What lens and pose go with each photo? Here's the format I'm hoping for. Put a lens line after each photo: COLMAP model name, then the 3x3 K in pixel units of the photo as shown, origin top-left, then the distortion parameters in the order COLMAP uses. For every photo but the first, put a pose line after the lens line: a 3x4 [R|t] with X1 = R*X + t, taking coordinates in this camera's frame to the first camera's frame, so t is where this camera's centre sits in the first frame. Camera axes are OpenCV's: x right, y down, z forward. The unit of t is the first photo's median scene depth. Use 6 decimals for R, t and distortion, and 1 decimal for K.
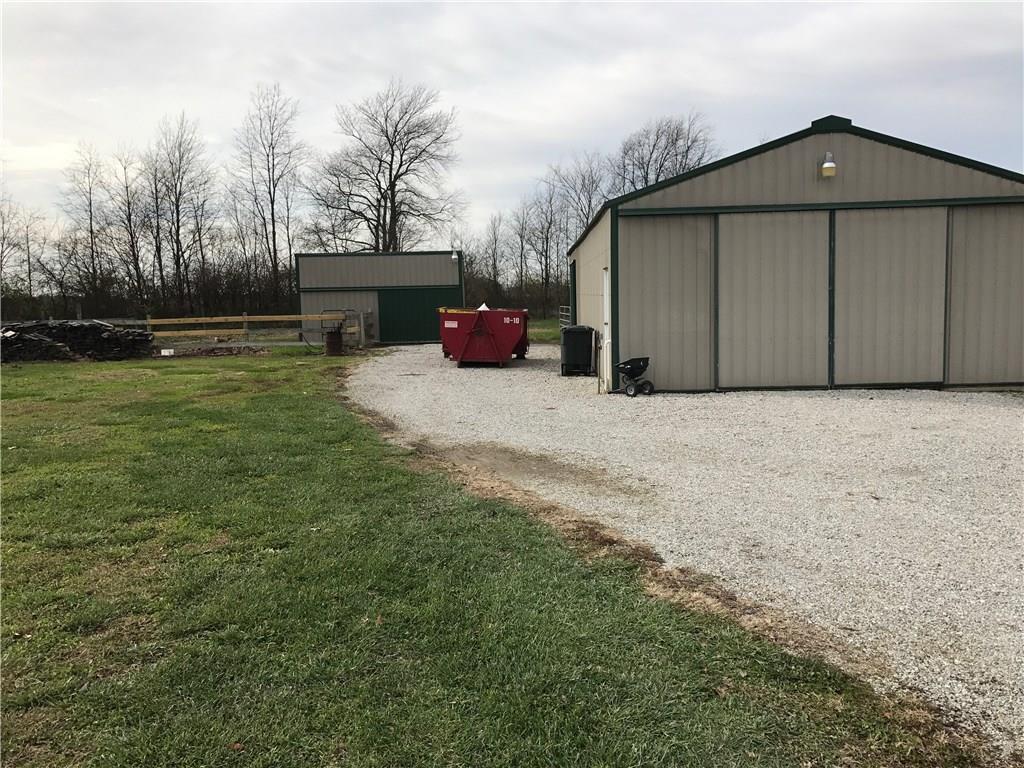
lens RADIAL K [[835.1, 0, 512.0], [0, 835.1, 384.0], [0, 0, 1]] dist [-0.004296, 0.009857]
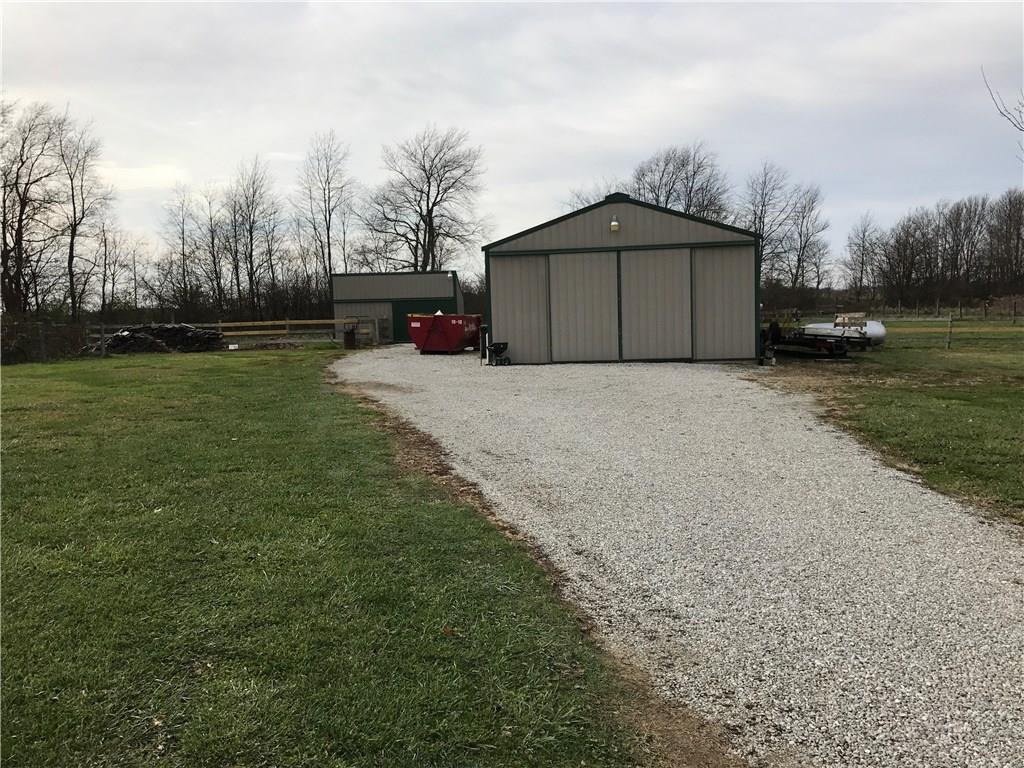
lens RADIAL K [[833.6, 0, 512.0], [0, 833.6, 384.0], [0, 0, 1]] dist [-0.009557, -0.010999]
pose [[0.995692, 0.004431, -0.092621, 0.090019], [-0.005472, 0.999925, -0.010988, 0.018455], [0.092565, 0.011447, 0.995641, -0.169043]]
